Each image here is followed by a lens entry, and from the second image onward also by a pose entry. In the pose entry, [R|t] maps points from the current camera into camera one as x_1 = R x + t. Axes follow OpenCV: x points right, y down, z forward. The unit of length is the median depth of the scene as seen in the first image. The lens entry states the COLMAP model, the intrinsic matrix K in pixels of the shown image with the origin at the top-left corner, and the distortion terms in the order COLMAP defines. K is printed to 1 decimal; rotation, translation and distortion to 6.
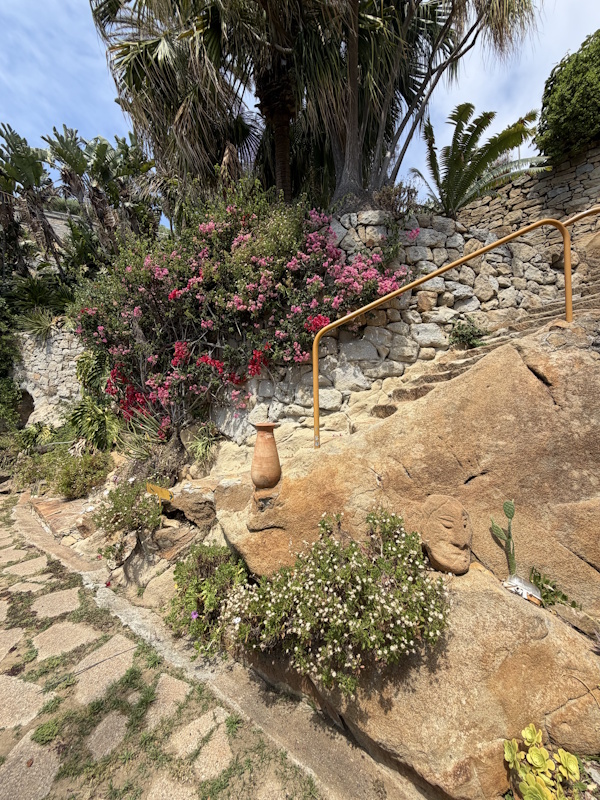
lens RADIAL K [[315.2, 0, 300.0], [0, 315.2, 400.0], [0, 0, 1]] dist [-0.000211, -0.000136]
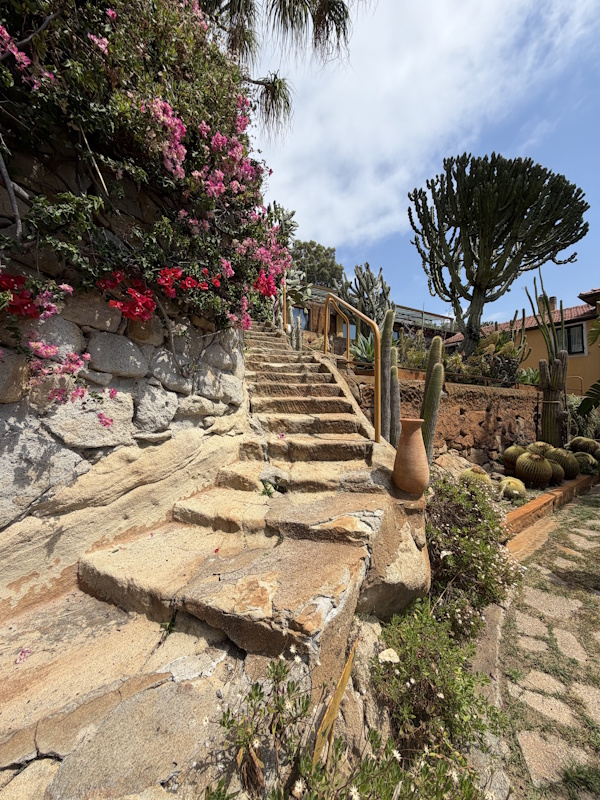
lens RADIAL K [[315.2, 0, 300.0], [0, 315.2, 400.0], [0, 0, 1]] dist [-0.000211, -0.000136]
pose [[-0.101819, 0.020868, 0.994584, -0.600969], [-0.020933, 0.999514, -0.023114, 0.031459], [-0.994583, -0.023173, -0.101333, 0.887292]]
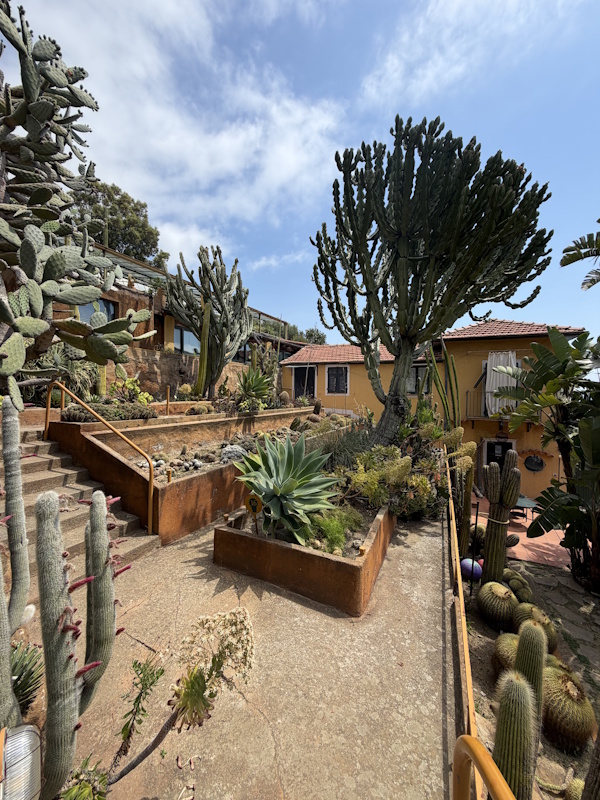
lens RADIAL K [[319.8, 0, 300.5], [0, 319.8, 397.0], [0, 0, 1]] dist [0.000104, 0.000049]
pose [[-0.624683, -0.029063, 0.780338, 0.644468], [-0.036833, 0.999292, 0.007732, -0.584428], [-0.780010, -0.023912, -0.625311, 0.786197]]
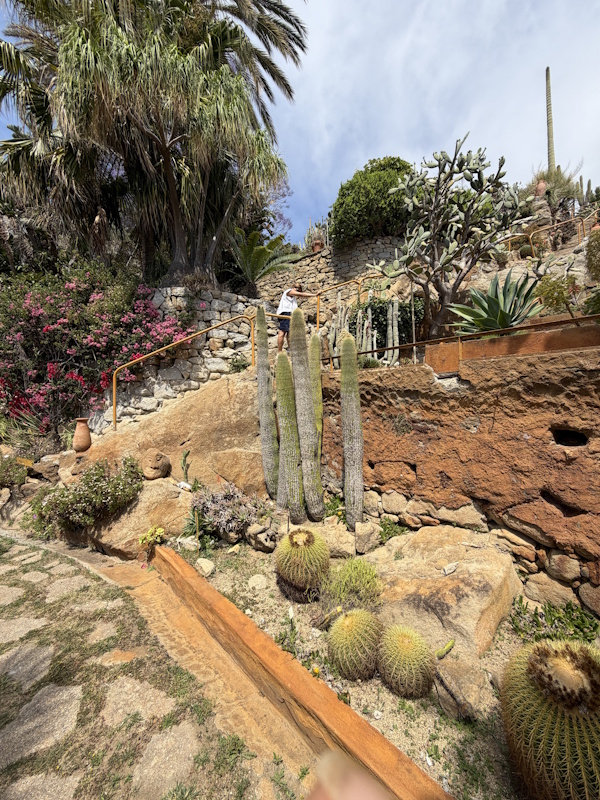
lens RADIAL K [[315.2, 0, 300.0], [0, 315.2, 400.0], [0, 0, 1]] dist [-0.000211, -0.000136]
pose [[0.981082, 0.002222, 0.193582, 0.513548], [-0.002781, 0.999993, 0.002613, -0.027812], [-0.193575, -0.003102, 0.981081, -0.704967]]
